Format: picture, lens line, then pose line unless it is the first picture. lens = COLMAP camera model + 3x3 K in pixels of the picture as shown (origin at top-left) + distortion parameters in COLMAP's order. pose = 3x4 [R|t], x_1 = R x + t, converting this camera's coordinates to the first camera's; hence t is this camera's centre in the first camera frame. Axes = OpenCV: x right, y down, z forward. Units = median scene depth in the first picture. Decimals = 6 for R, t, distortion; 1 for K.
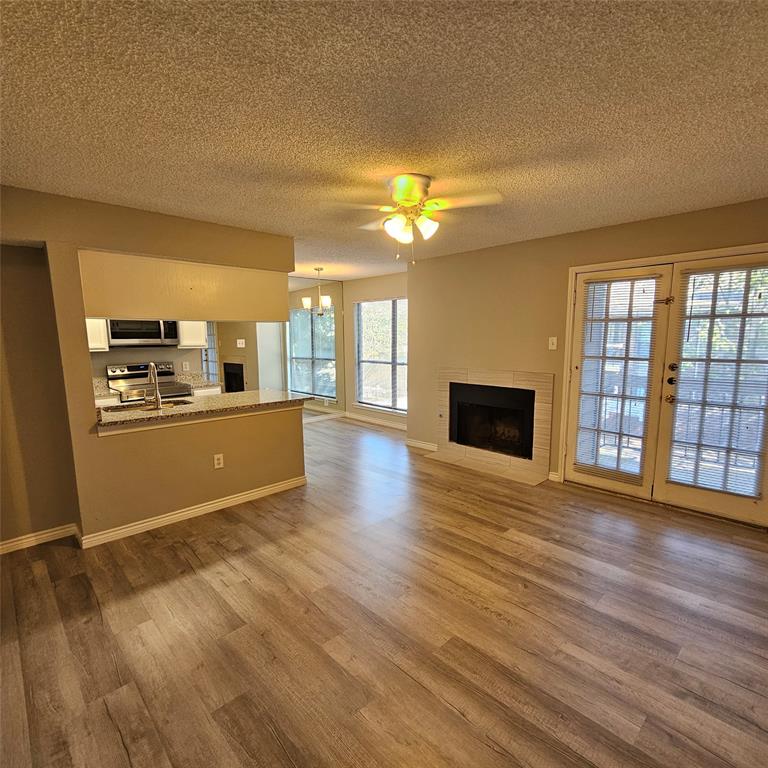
lens RADIAL K [[419.7, 0, 384.7], [0, 419.7, 393.3], [0, 0, 1]] dist [-0.000426, -0.000110]
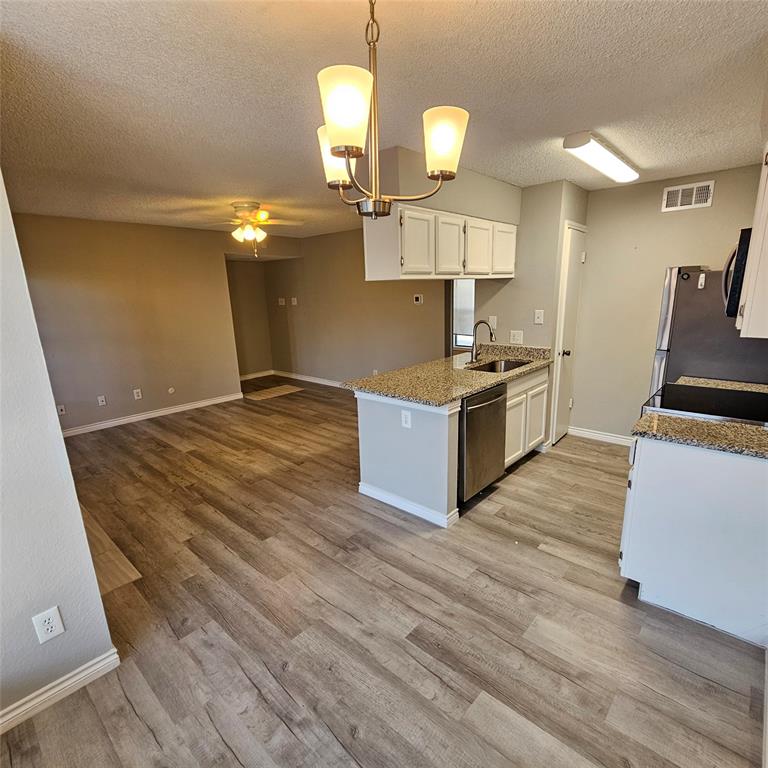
lens RADIAL K [[419.7, 0, 384.7], [0, 419.7, 393.3], [0, 0, 1]] dist [-0.000426, -0.000110]
pose [[-0.996293, 0.055618, -0.065627, -0.192063], [0.027119, 0.927050, 0.373957, -0.249369], [0.081638, 0.370791, -0.925121, 1.668486]]
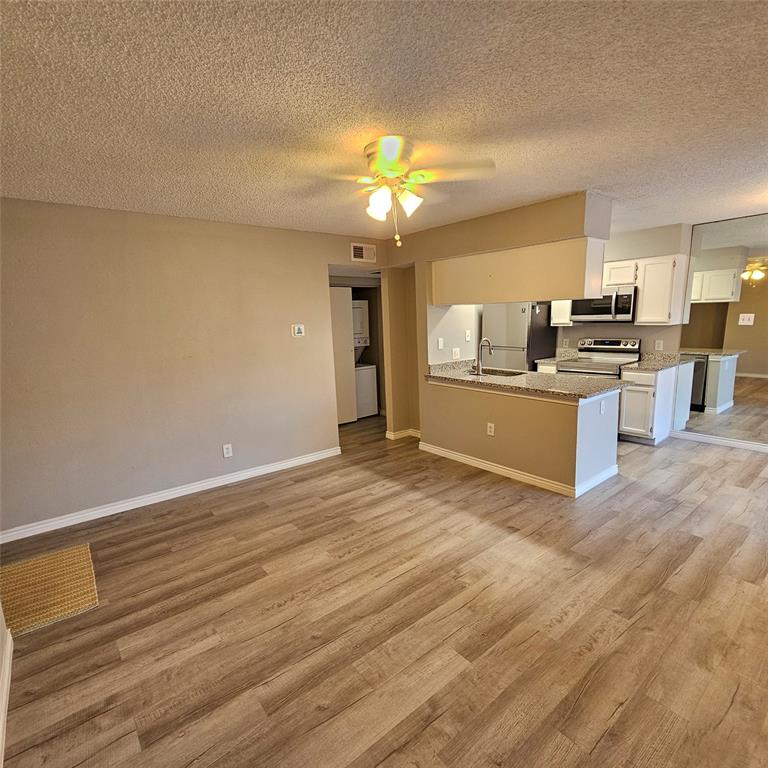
lens RADIAL K [[419.7, 0, 384.7], [0, 419.7, 393.3], [0, 0, 1]] dist [-0.000426, -0.000110]
pose [[-0.076921, 0.190810, -0.978608, 0.605997], [-0.104706, 0.974543, 0.198248, -0.107168], [0.991524, 0.117716, -0.054984, 0.655440]]
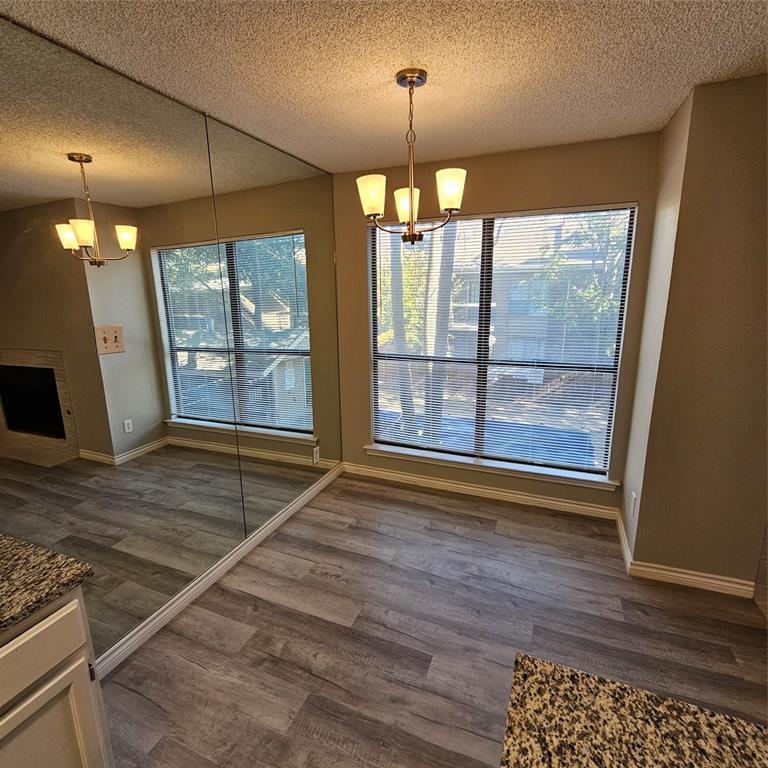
lens RADIAL K [[421.1, 0, 375.6], [0, 421.1, 383.8], [0, 0, 1]] dist [-0.003618, -0.001393]
pose [[0.918351, -0.089312, 0.385558, -0.424223], [0.061482, 0.994572, 0.083945, -0.148917], [-0.390963, -0.053386, 0.918857, 0.988838]]
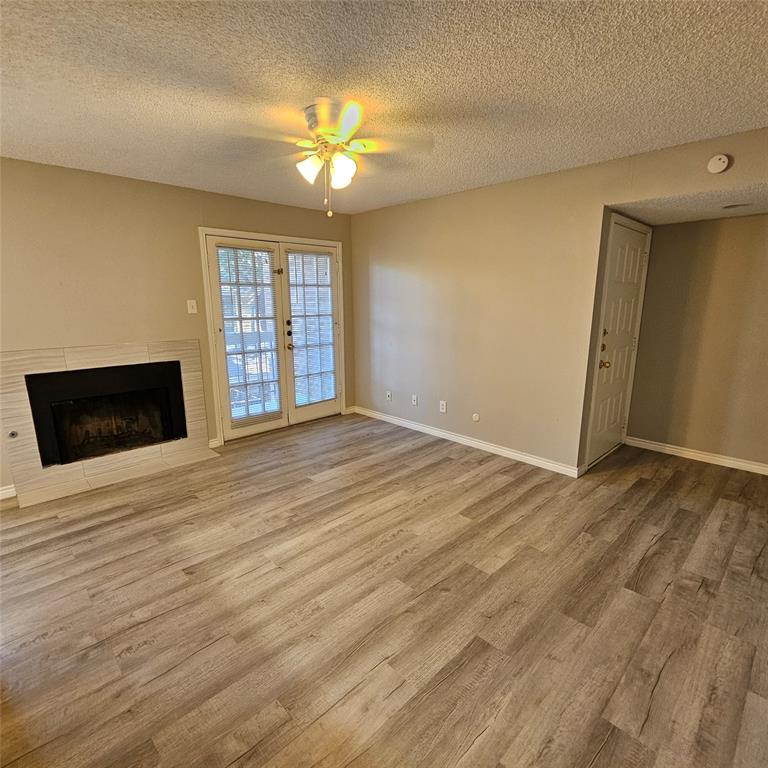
lens RADIAL K [[419.7, 0, 384.7], [0, 419.7, 393.3], [0, 0, 1]] dist [-0.000426, -0.000110]
pose [[-0.010041, -0.211669, 0.977290, -0.542591], [0.140076, 0.967405, 0.210967, -0.067769], [-0.990090, 0.139014, 0.019936, 0.565994]]
